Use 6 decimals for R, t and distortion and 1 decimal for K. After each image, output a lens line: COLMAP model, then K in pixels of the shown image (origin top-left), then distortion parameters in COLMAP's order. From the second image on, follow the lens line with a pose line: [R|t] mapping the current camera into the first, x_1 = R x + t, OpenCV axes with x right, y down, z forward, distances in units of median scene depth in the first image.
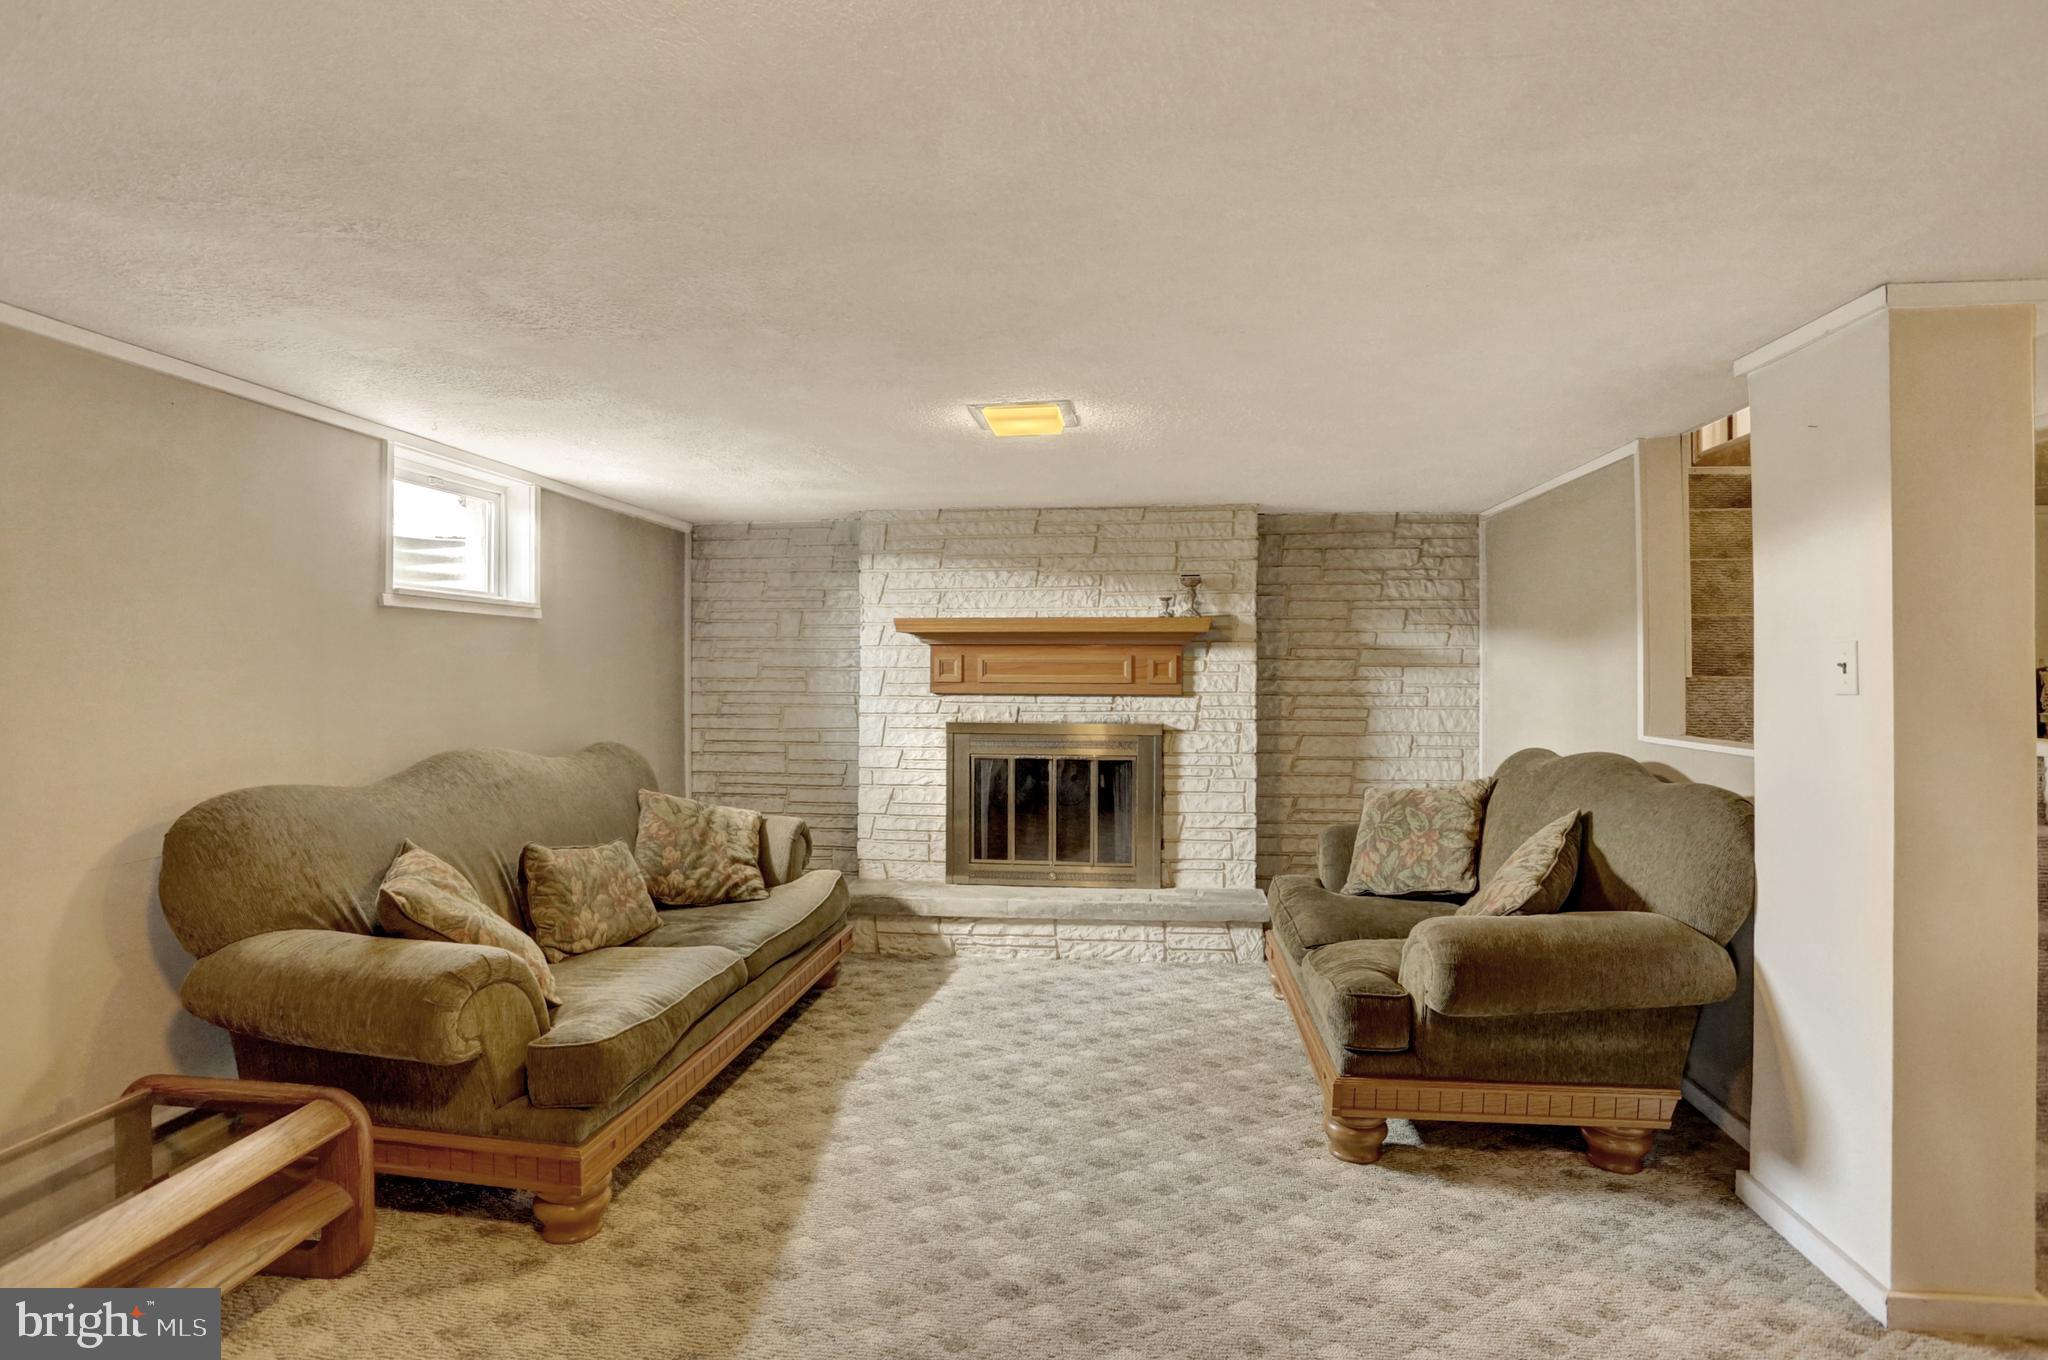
lens RADIAL K [[1023.5, 0, 1024.6], [0, 1023.5, 674.5], [0, 0, 1]] dist [-0.055569, 0.017672]
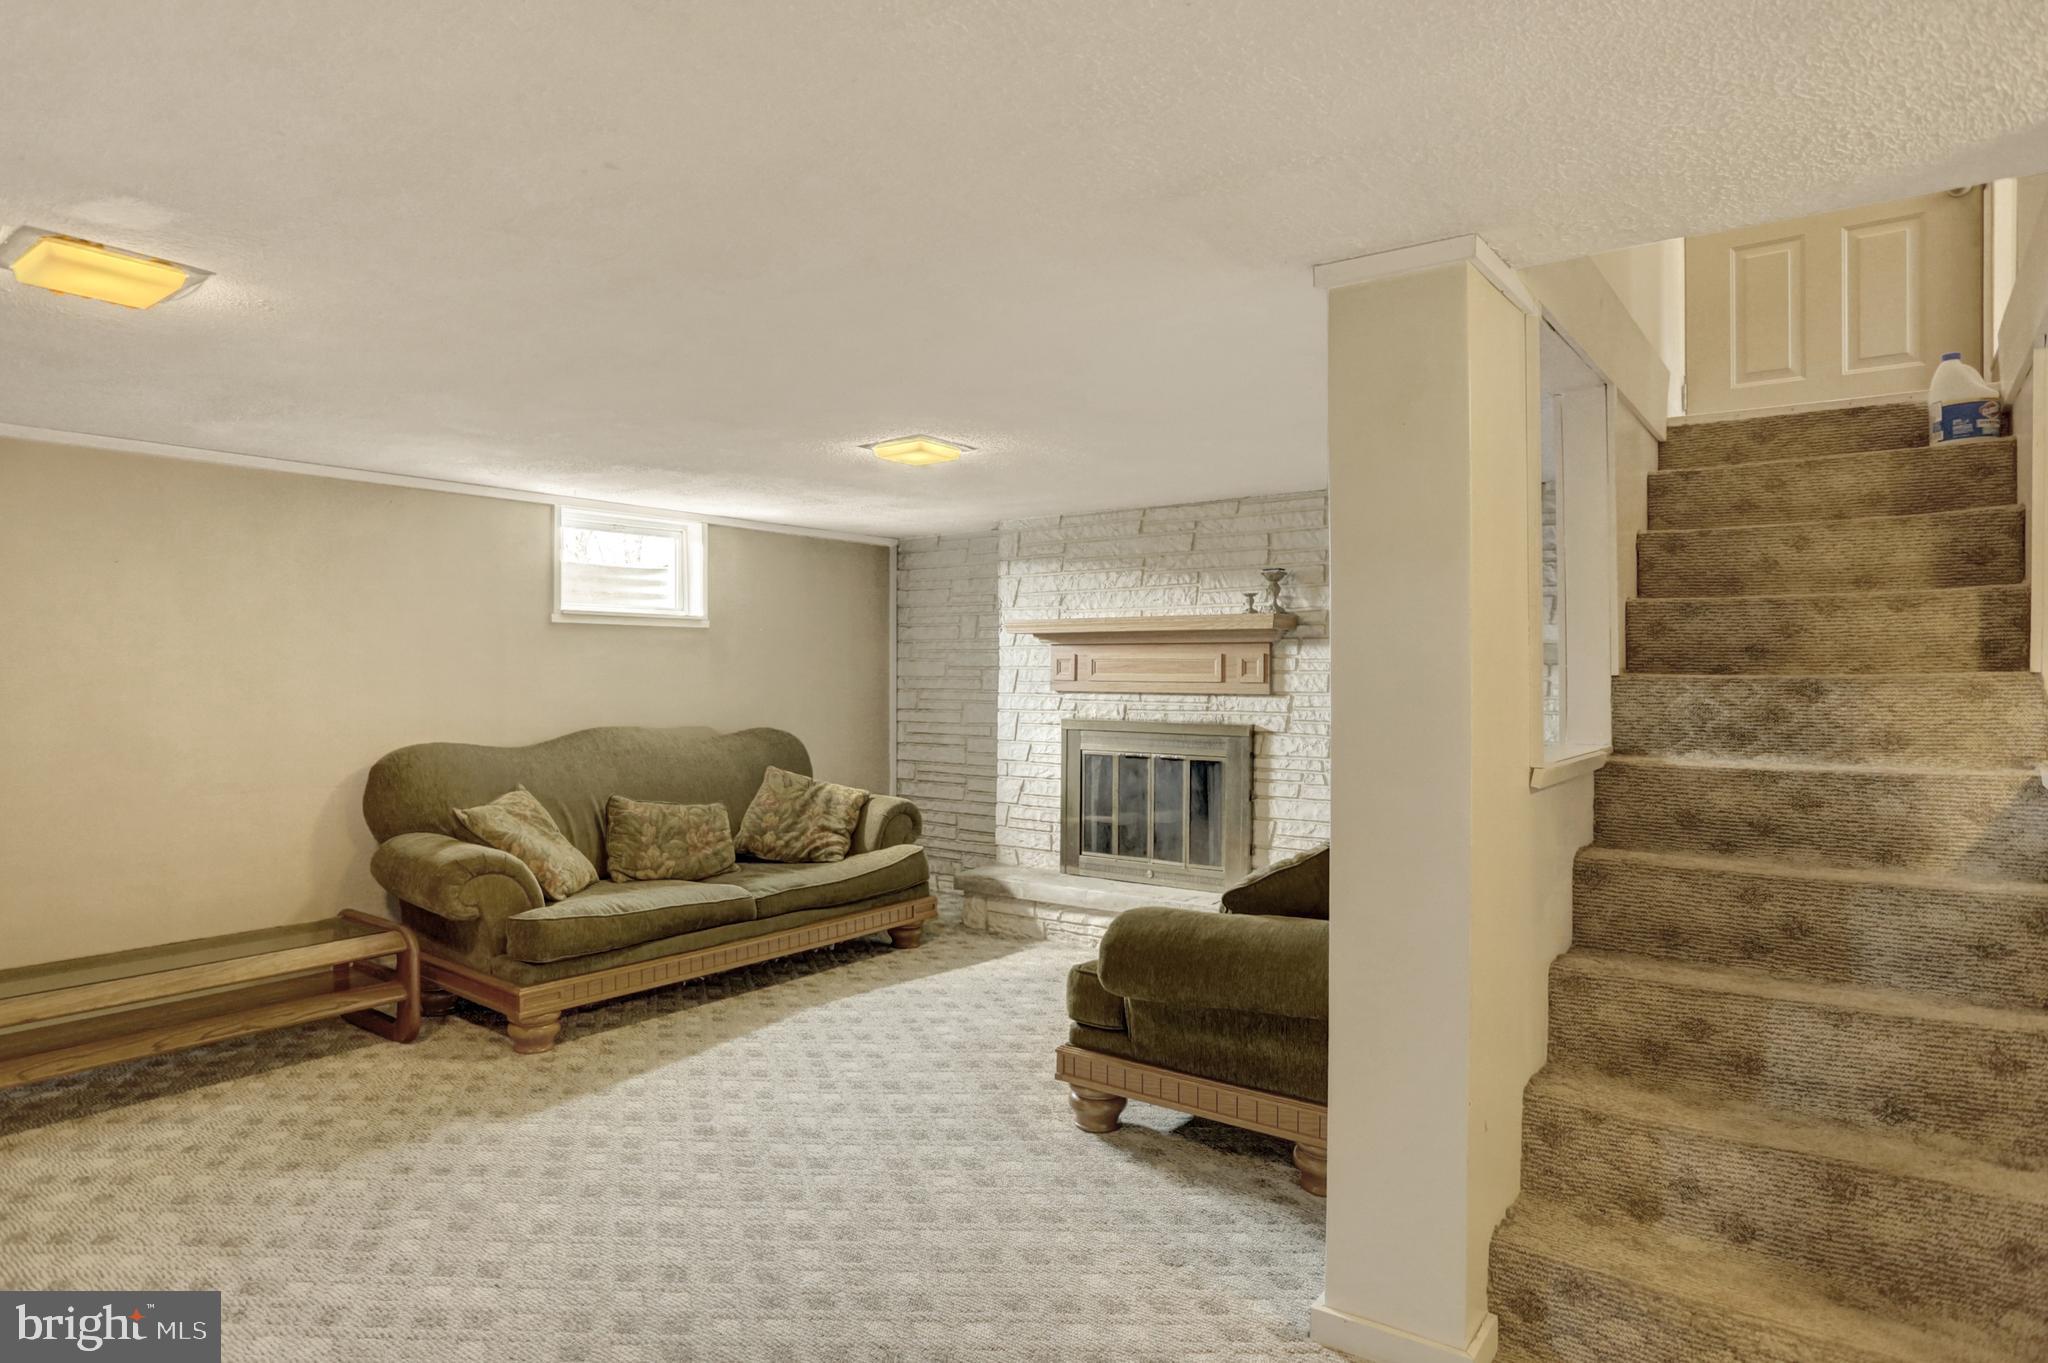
lens RADIAL K [[1166.3, 0, 1021.8], [0, 1166.3, 674.0], [0, 0, 1]] dist [-0.040503, -0.000653]
pose [[0.865367, 0.001152, -0.501138, 0.620044], [-0.002199, 0.999996, -0.001499, 0.003446], [0.501134, 0.002399, 0.865366, -0.066873]]
